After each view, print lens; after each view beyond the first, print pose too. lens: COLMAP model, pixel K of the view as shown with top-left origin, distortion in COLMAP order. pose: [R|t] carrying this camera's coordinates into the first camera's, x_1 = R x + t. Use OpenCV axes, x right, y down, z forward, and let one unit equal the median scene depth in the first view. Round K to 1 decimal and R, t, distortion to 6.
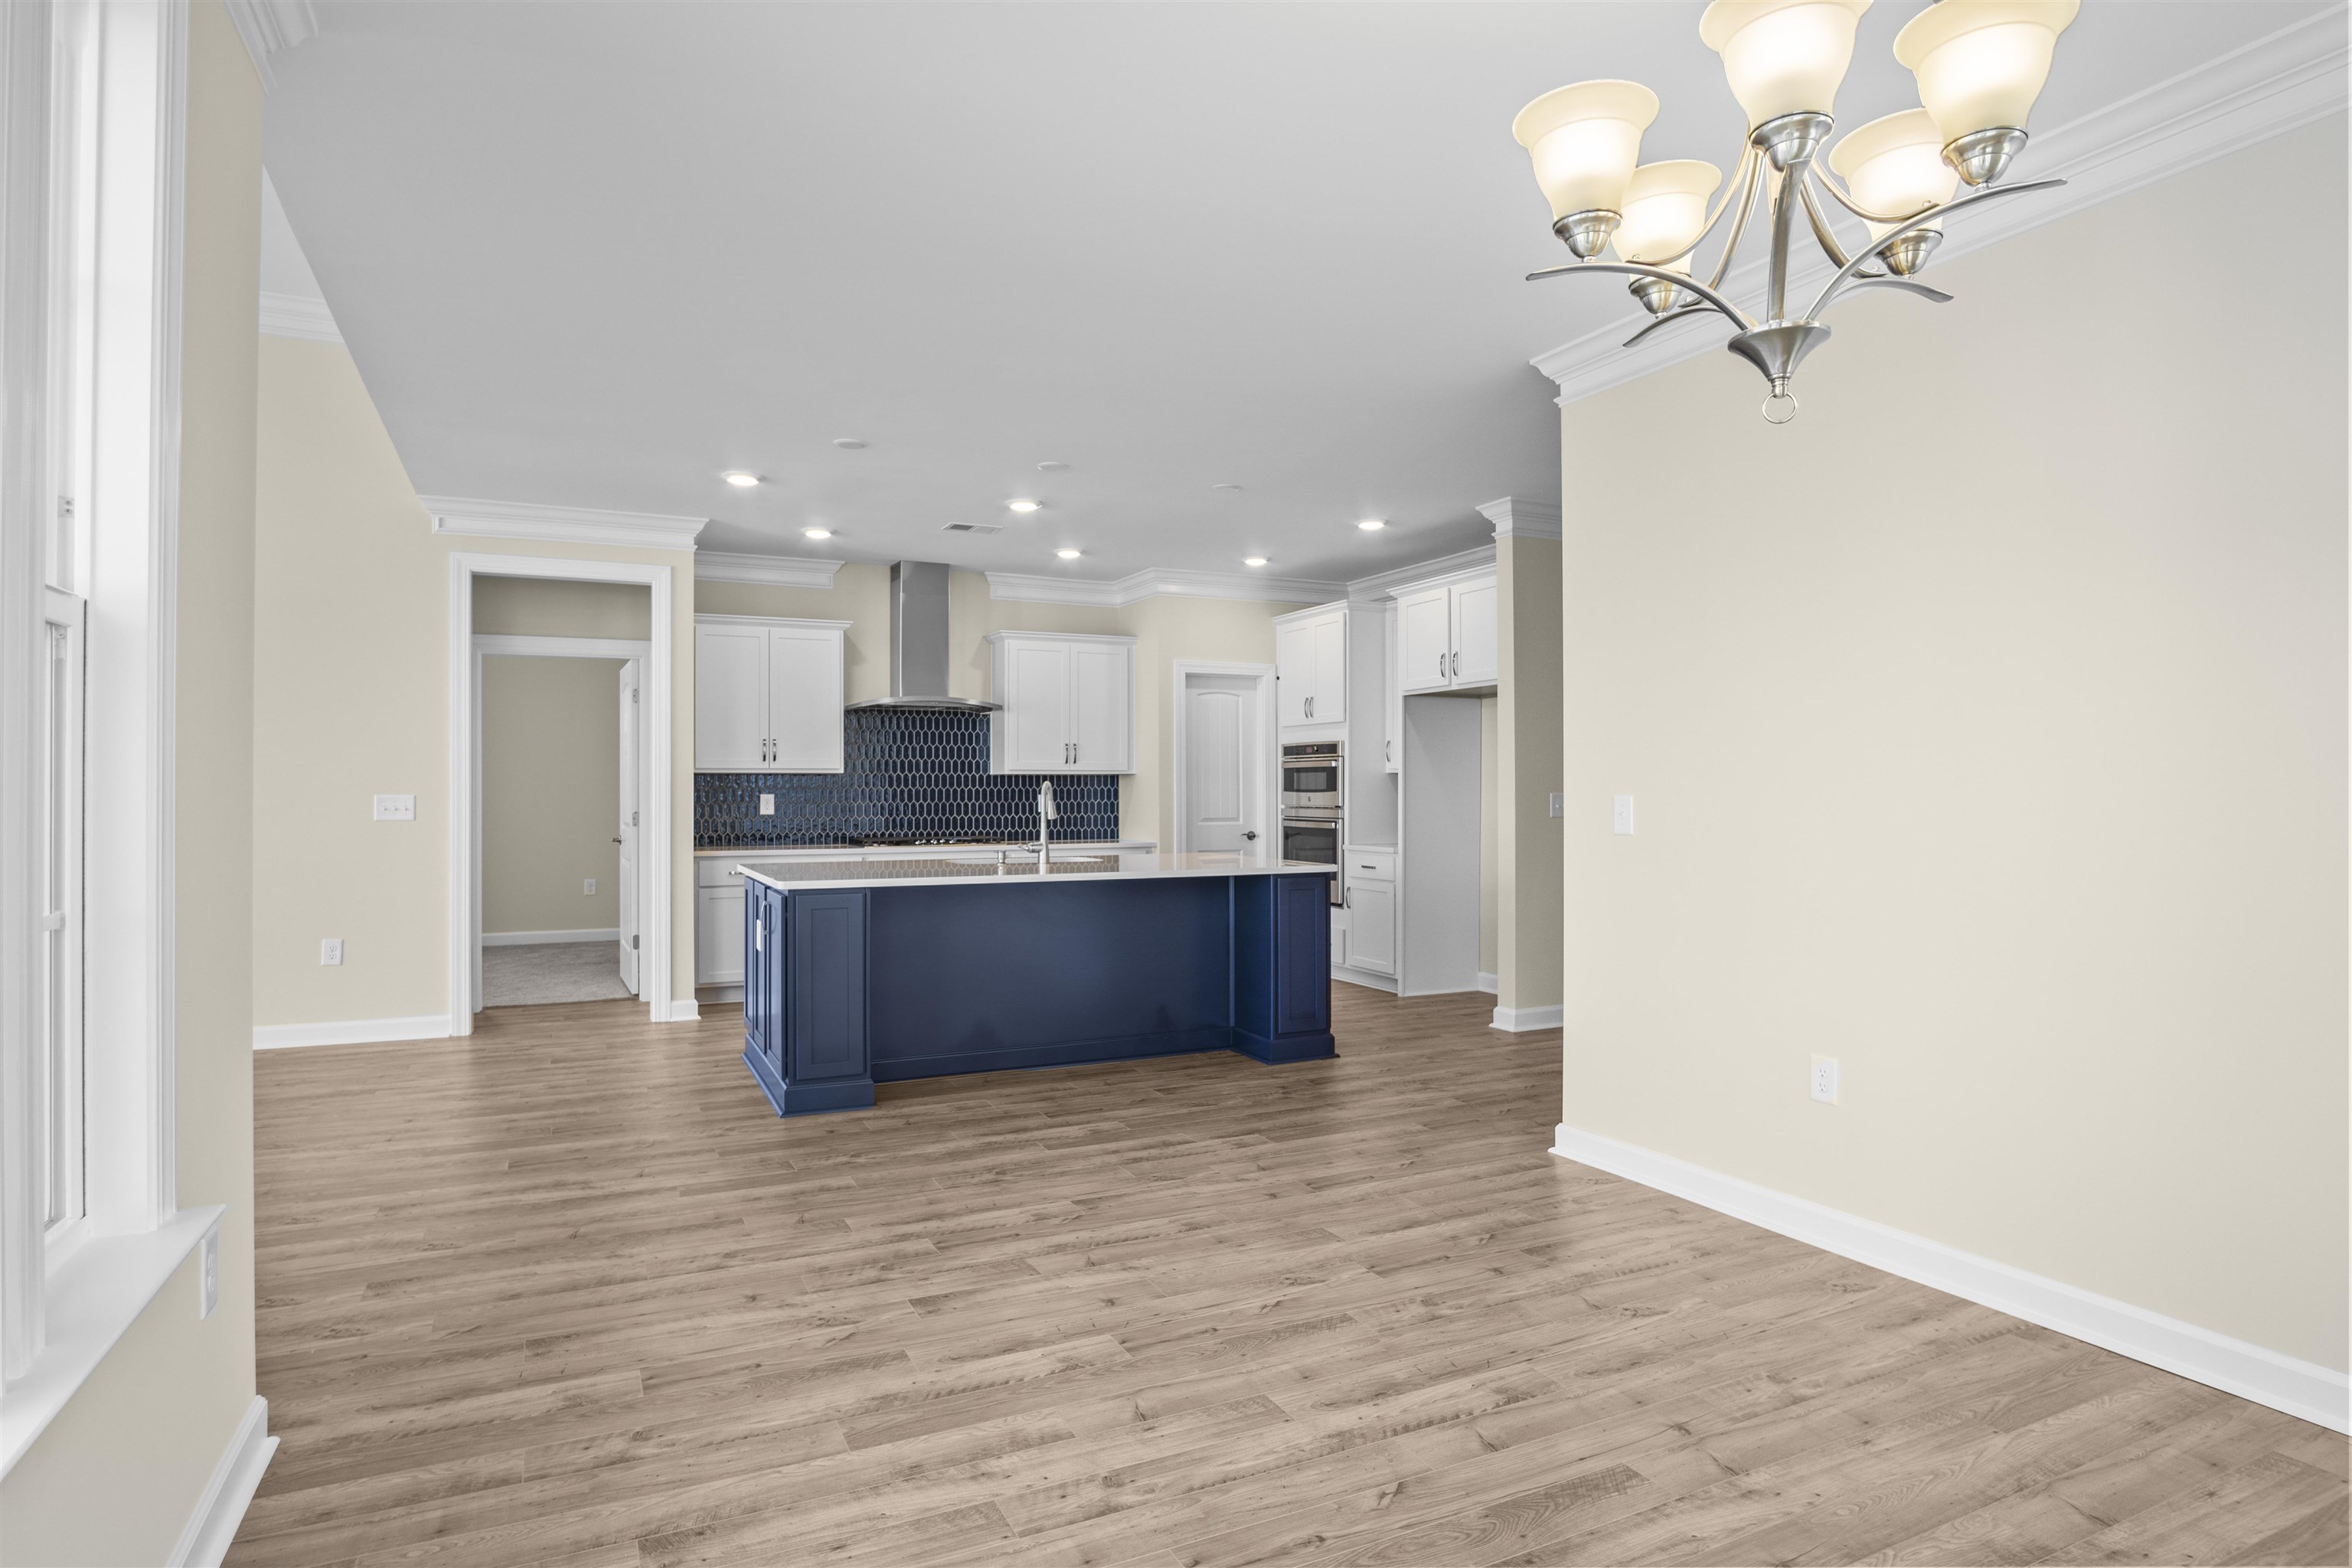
lens RADIAL K [[1279.7, 0, 1171.7], [0, 1279.7, 802.4], [0, 0, 1]] dist [-0.025713, 0.000590]
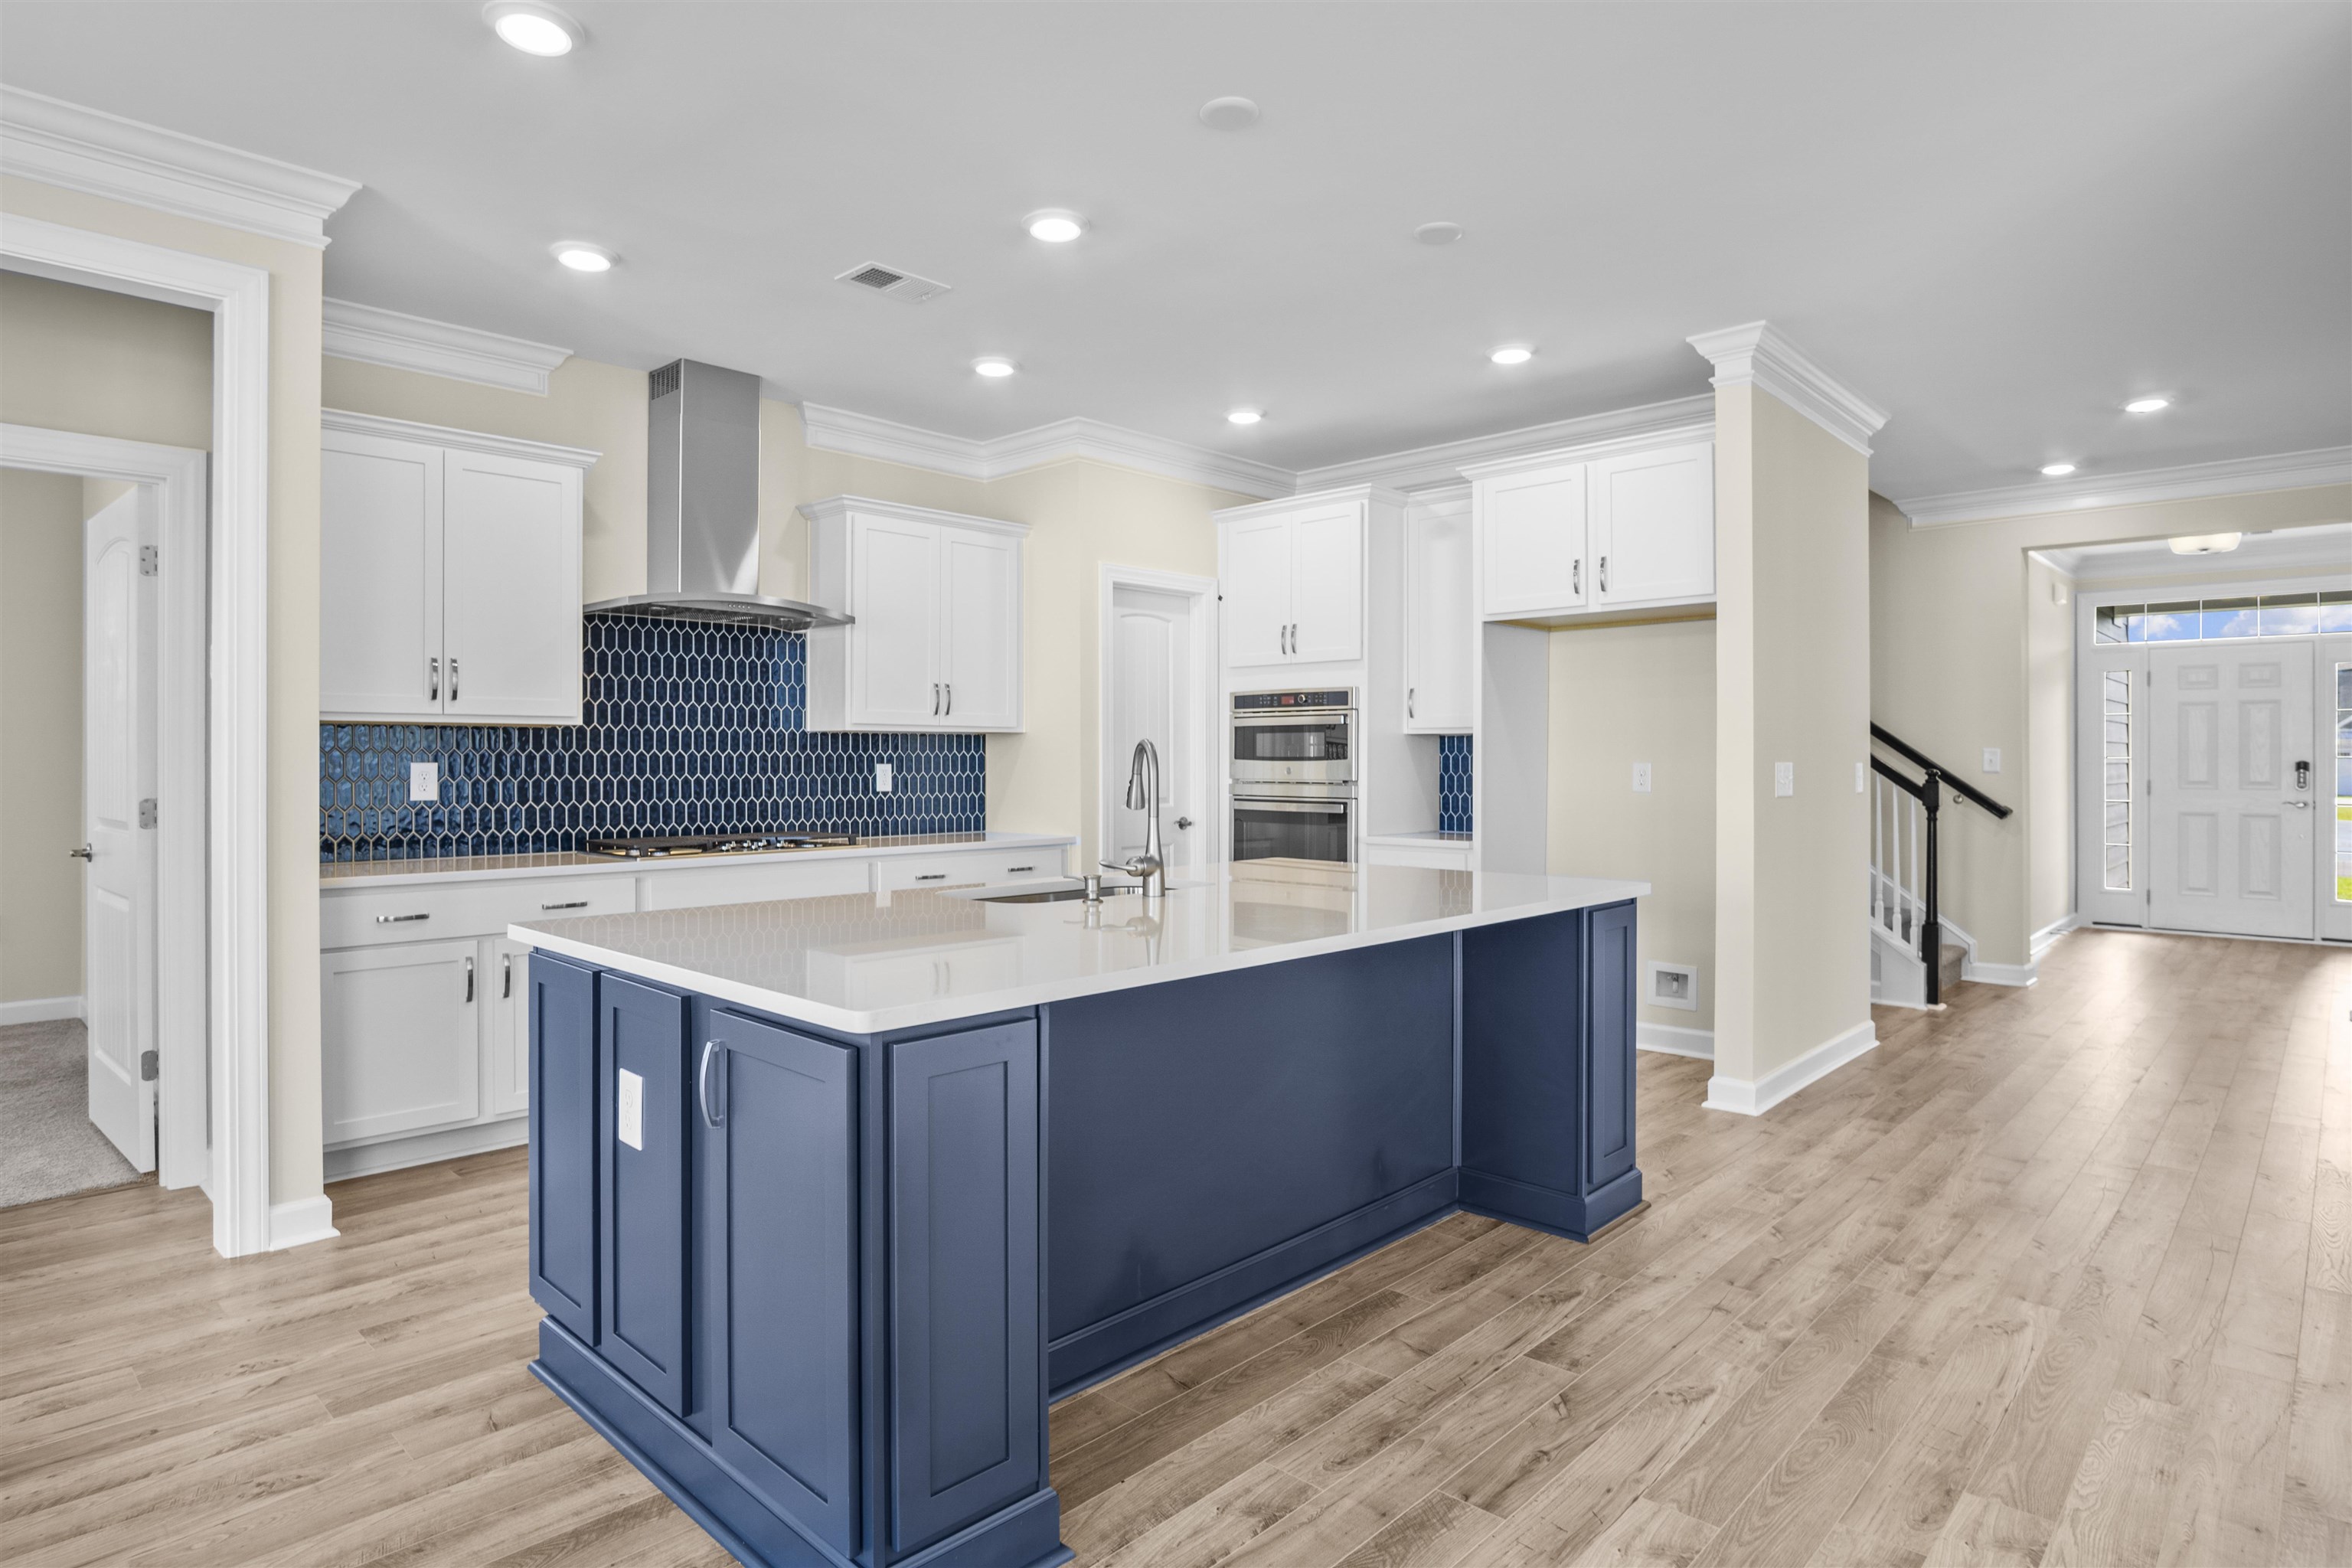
lens RADIAL K [[1279.7, 0, 1153.7], [0, 1279.7, 771.2], [0, 0, 1]] dist [-0.025713, 0.000590]
pose [[0.936948, -0.001476, 0.349465, -0.211933], [0.001204, 0.999999, 0.000996, -0.003077], [-0.349466, -0.000513, 0.936949, 0.383524]]
